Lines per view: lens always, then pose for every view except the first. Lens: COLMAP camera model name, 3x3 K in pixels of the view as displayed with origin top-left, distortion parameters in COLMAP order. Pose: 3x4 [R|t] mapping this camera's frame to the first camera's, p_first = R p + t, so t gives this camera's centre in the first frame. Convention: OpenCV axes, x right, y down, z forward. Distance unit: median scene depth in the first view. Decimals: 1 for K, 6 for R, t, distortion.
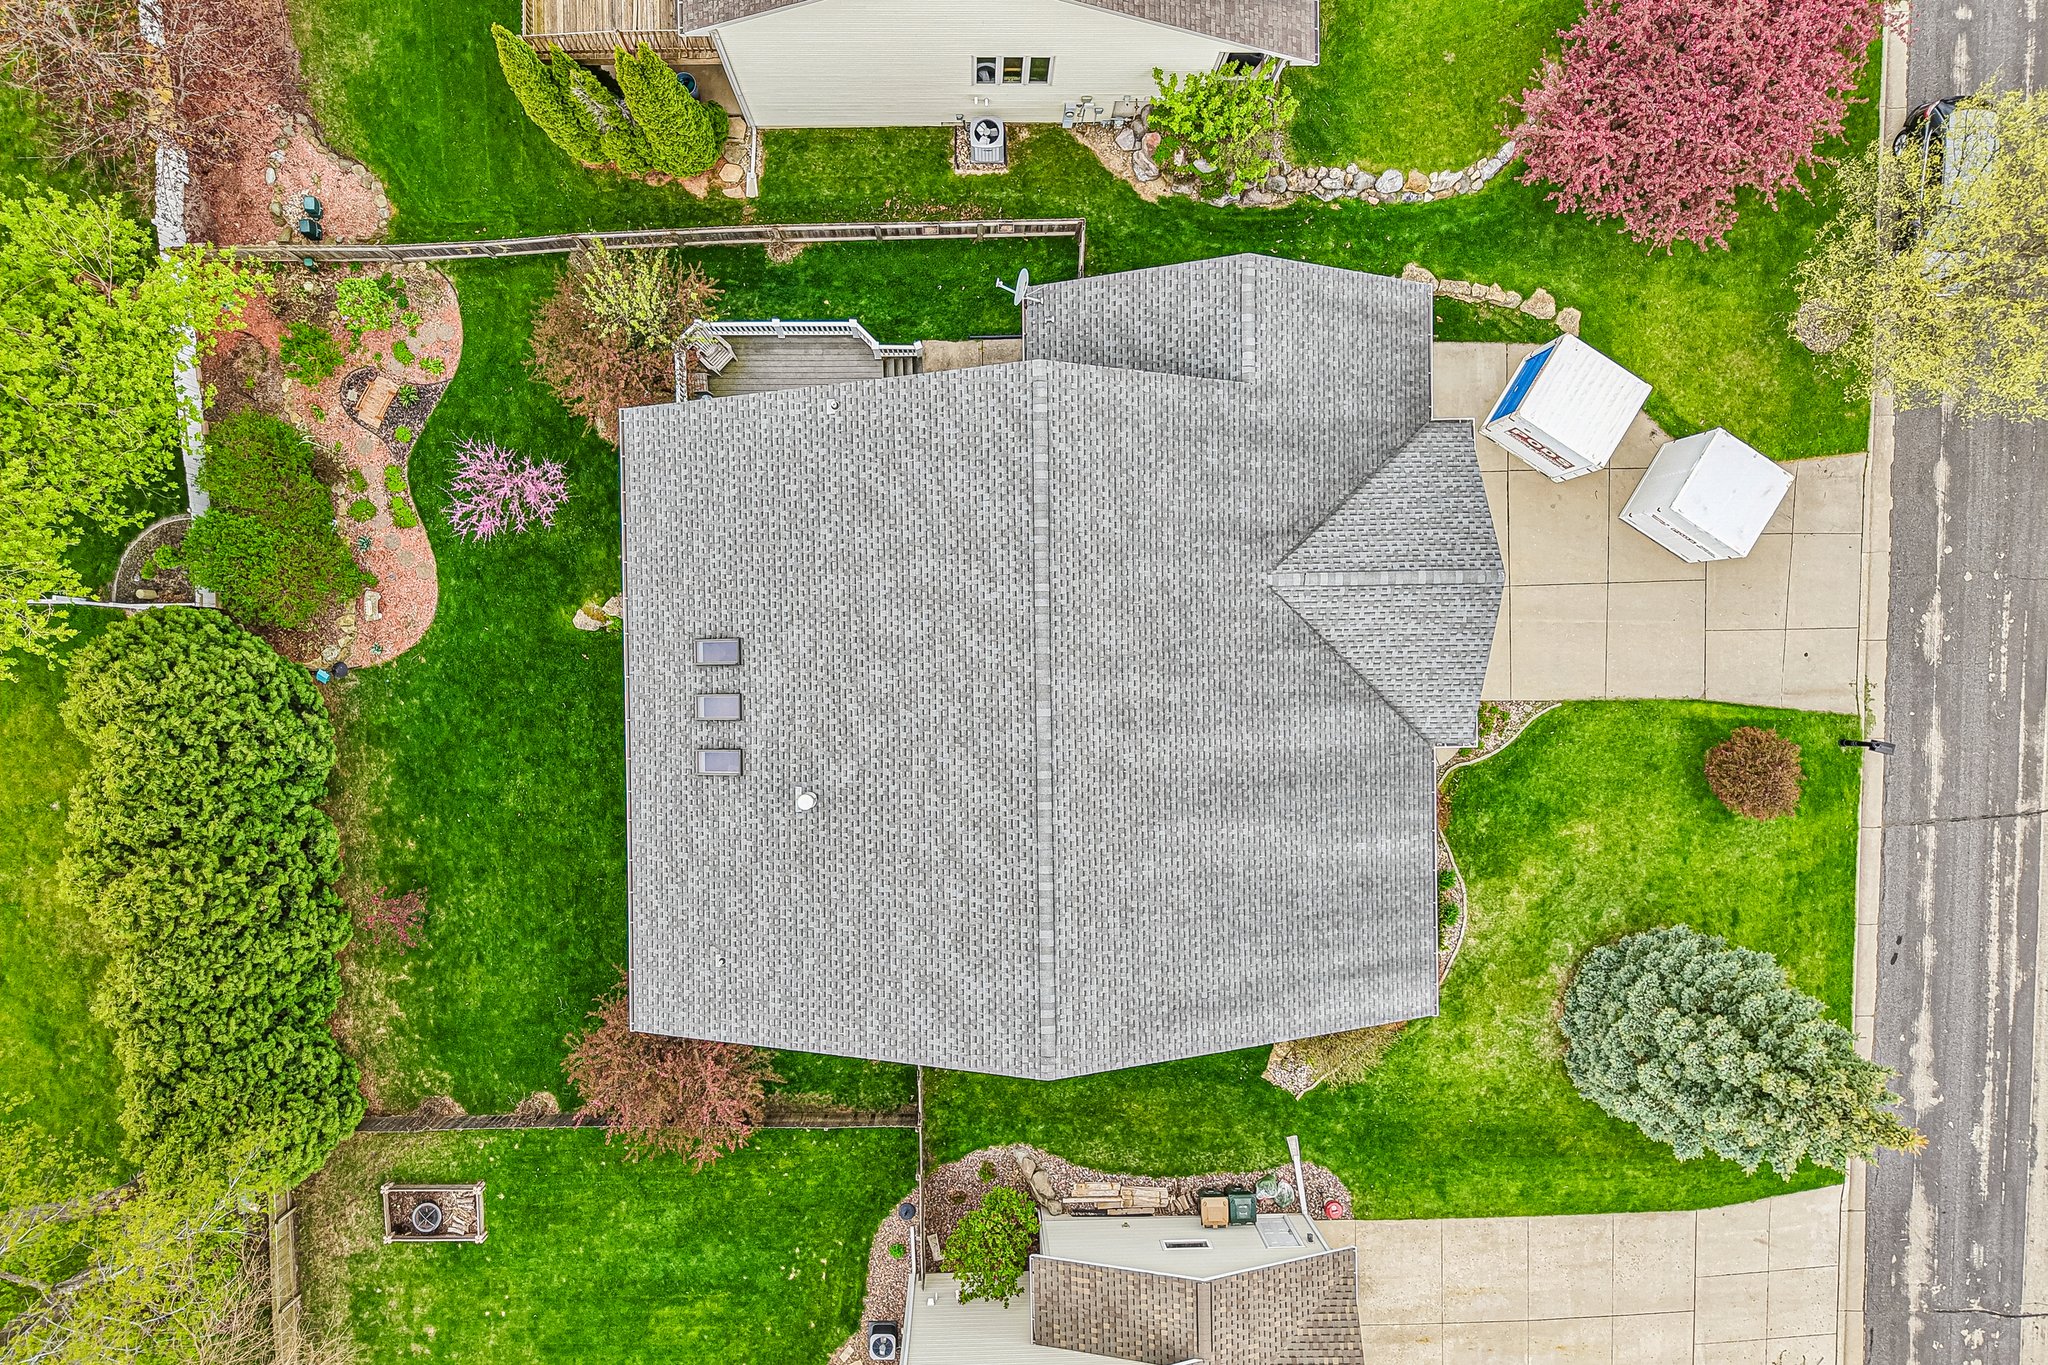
lens RADIAL K [[1373.0, 0, 1016.4], [0, 1373.0, 684.2], [0, 0, 1]] dist [0.014464, -0.011633]
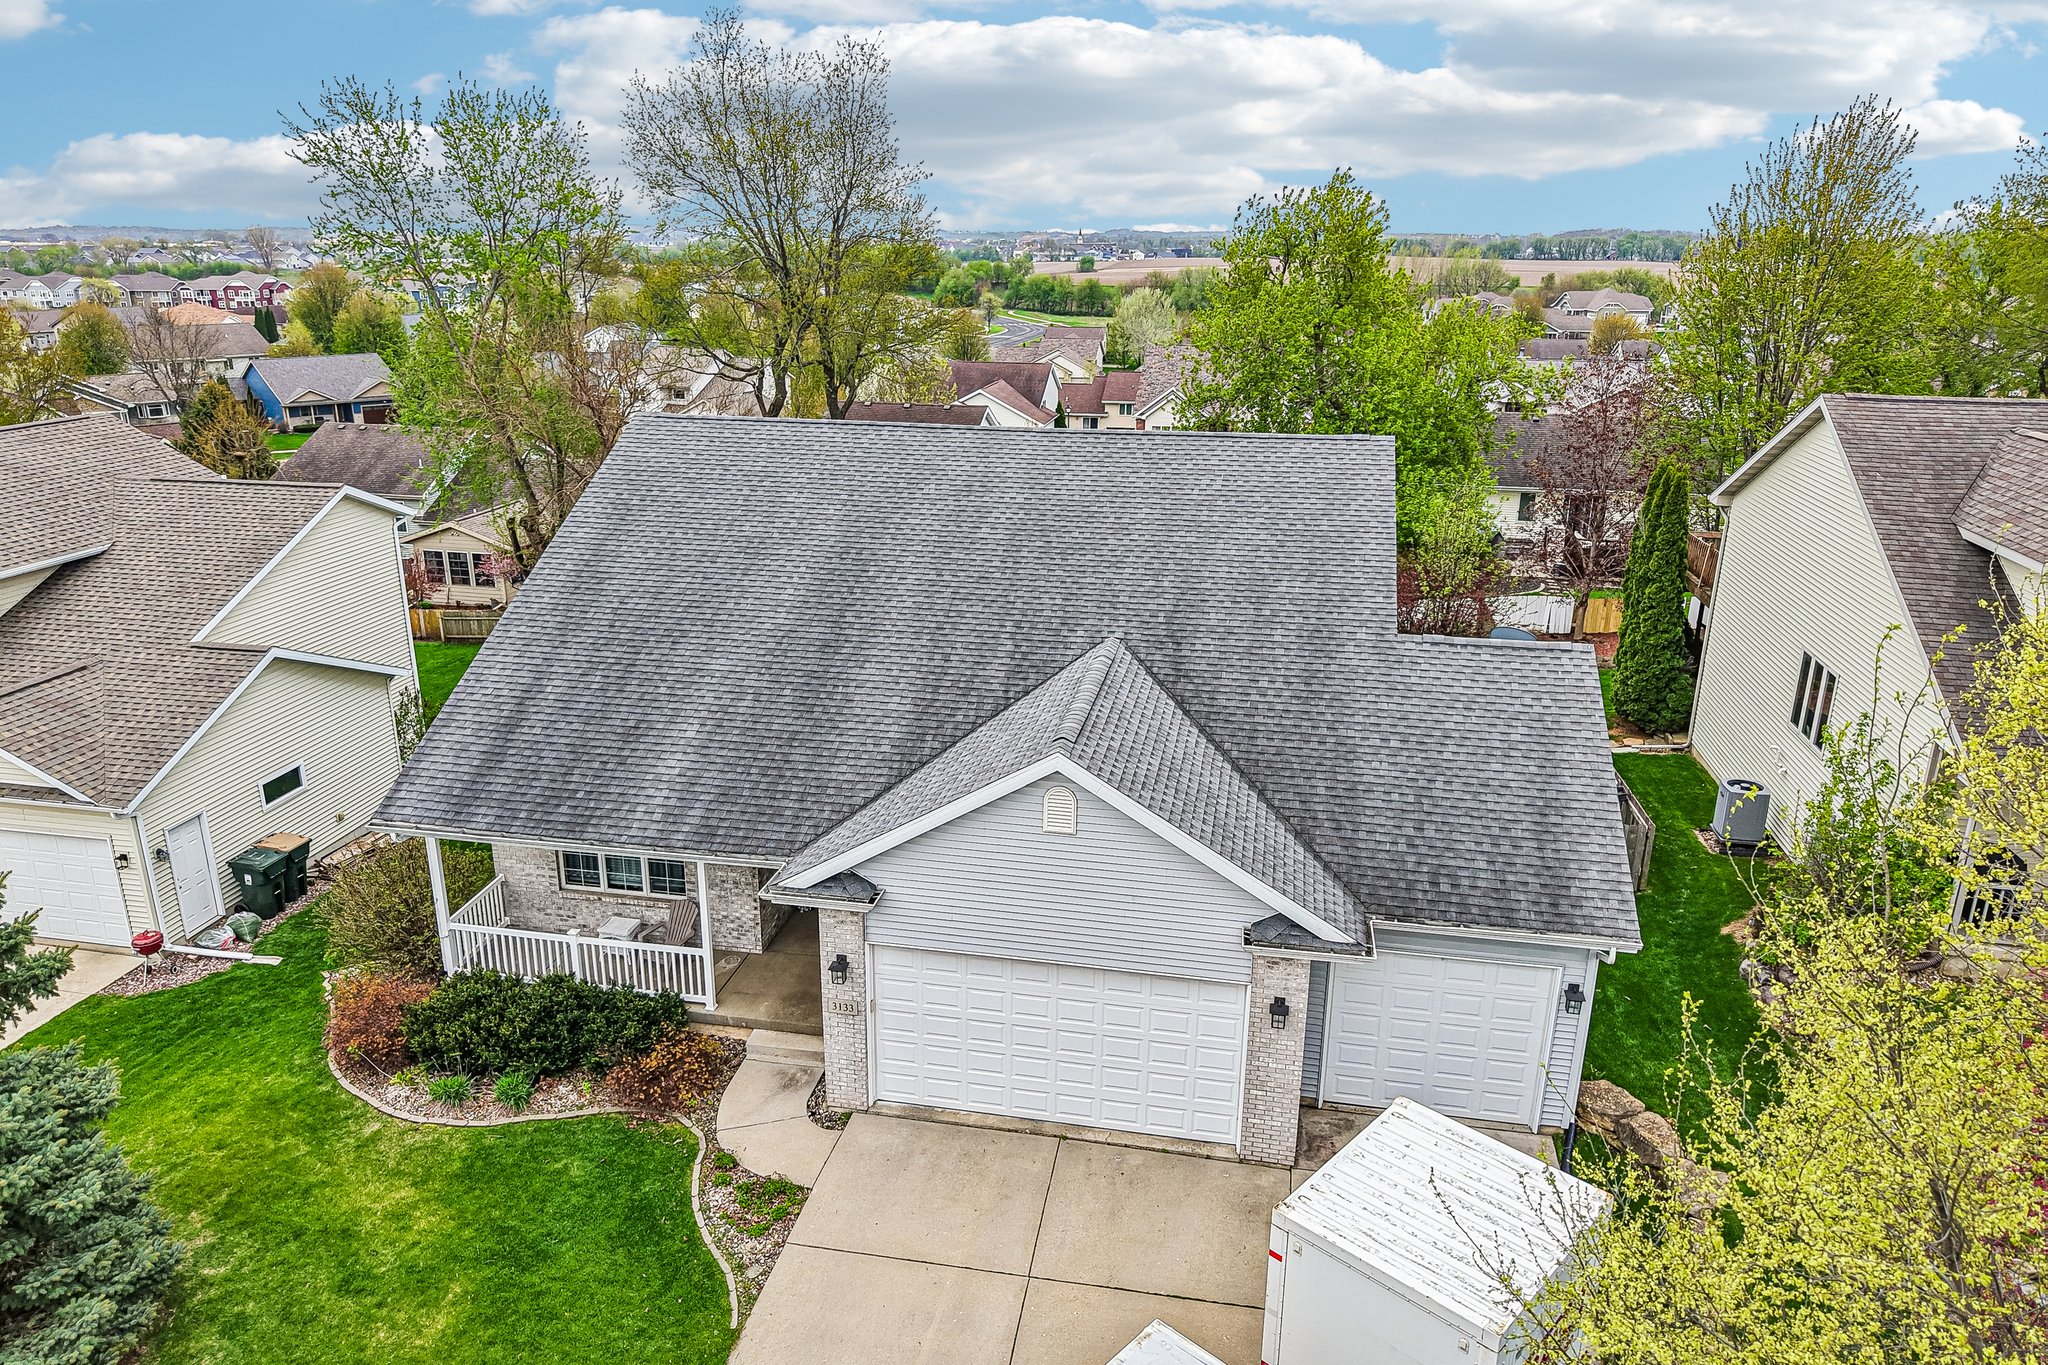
lens RADIAL K [[1373.0, 0, 1021.3], [0, 1373.0, 704.0], [0, 0, 1]] dist [0.014464, -0.011633]
pose [[-0.205652, 0.281638, -0.937223, 0.697922], [-0.978181, -0.088019, 0.188190, -0.131533], [-0.029492, 0.955475, 0.293595, 0.663965]]
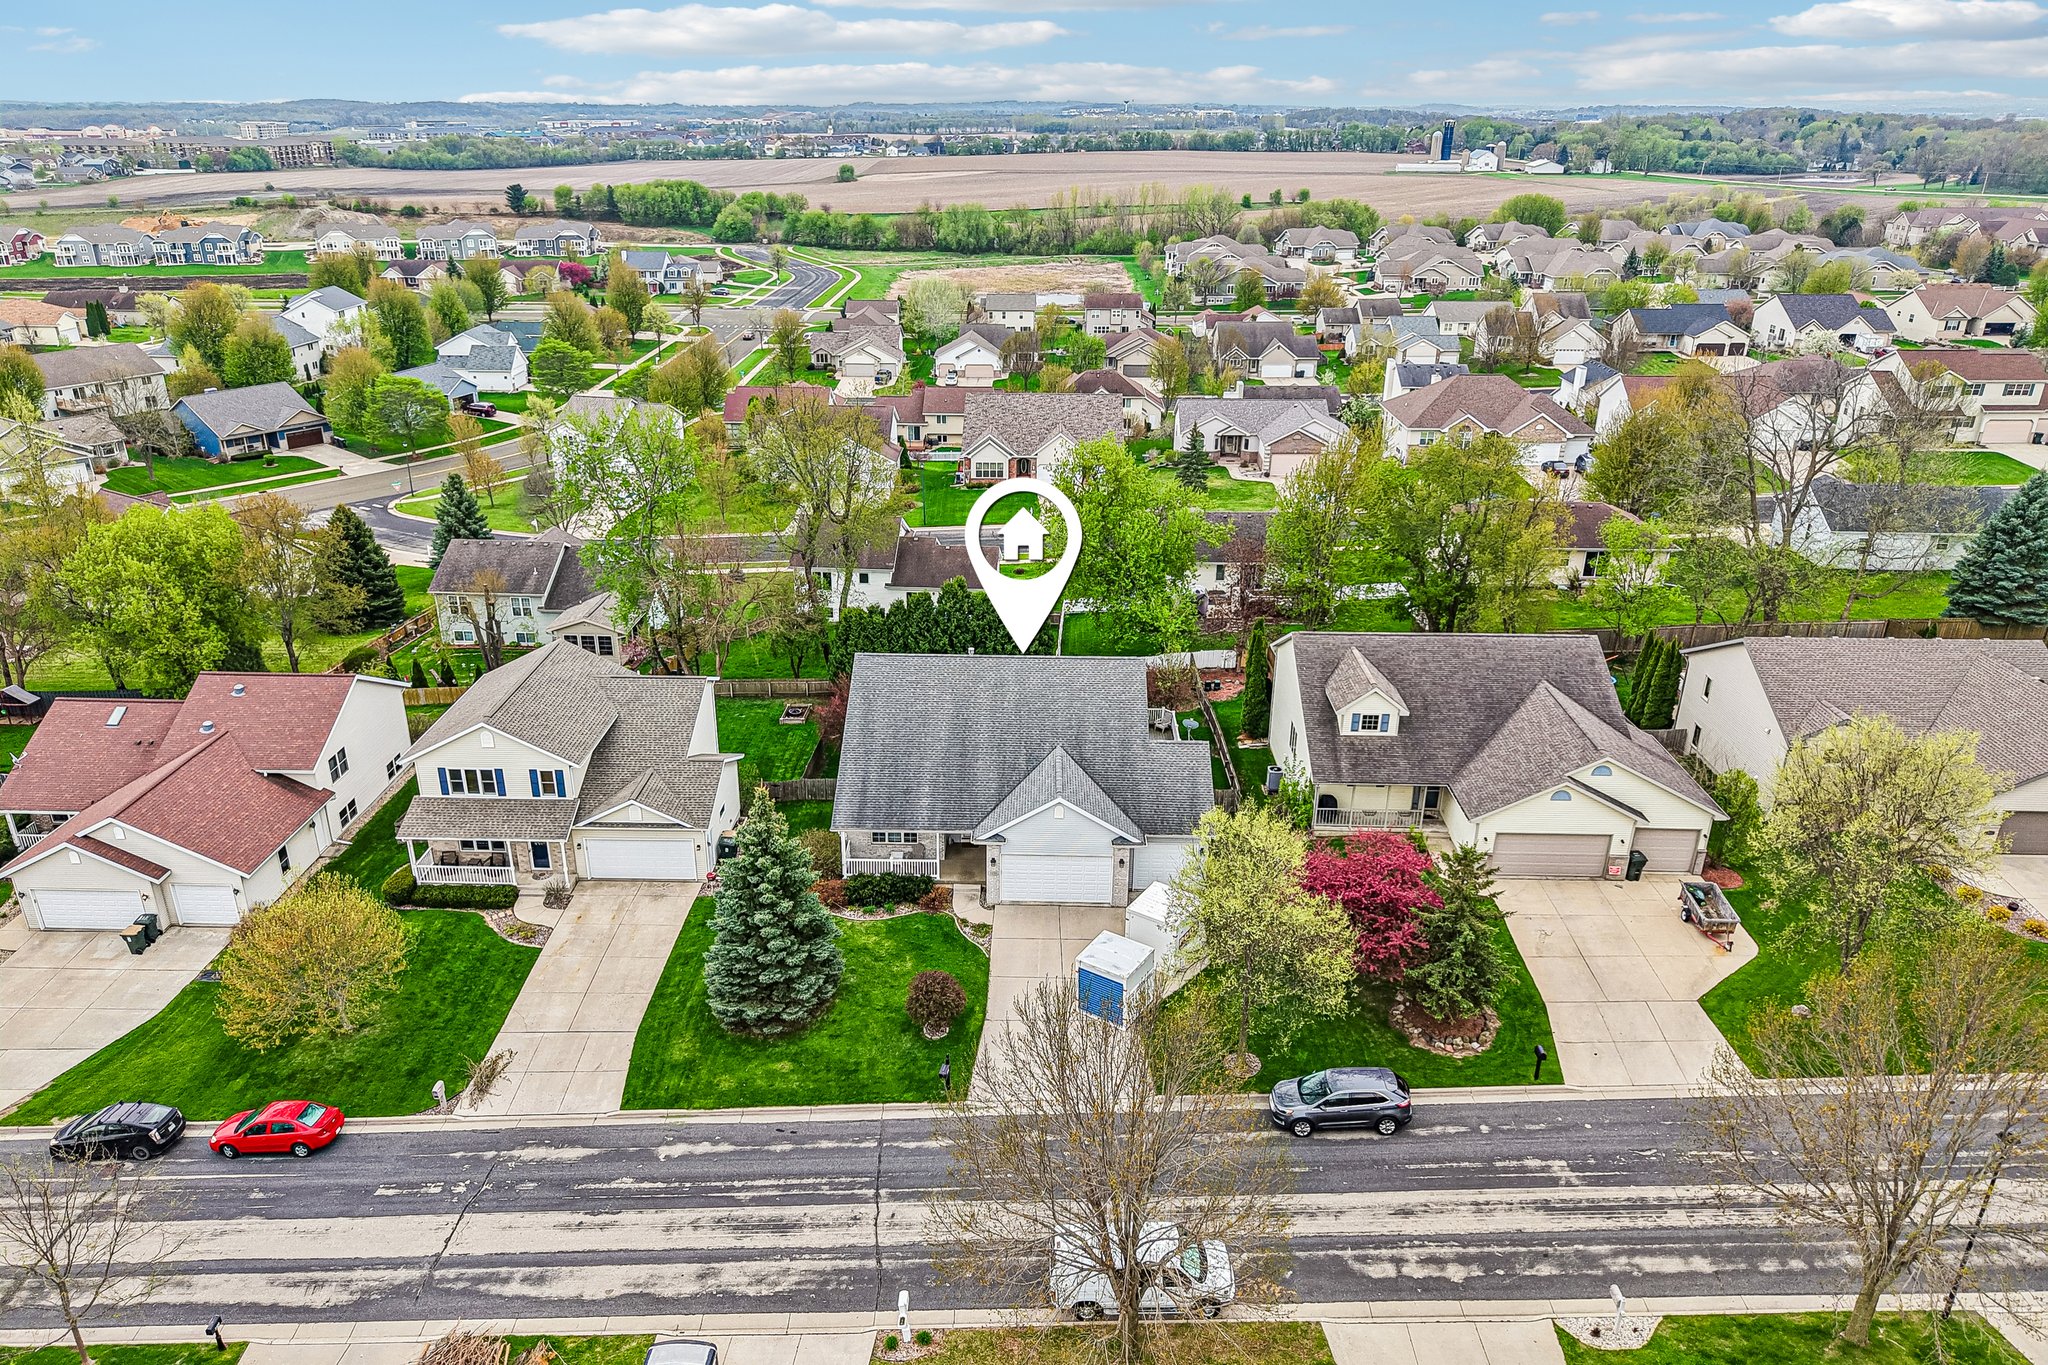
lens RADIAL K [[1373.0, 0, 1013.0], [0, 1373.0, 675.2], [0, 0, 1]] dist [0.014464, -0.011633]
pose [[-0.039515, 0.347700, -0.936773, 1.731103], [-0.999017, -0.032577, 0.030049, -0.051252], [-0.020070, 0.937040, 0.348646, 0.122042]]
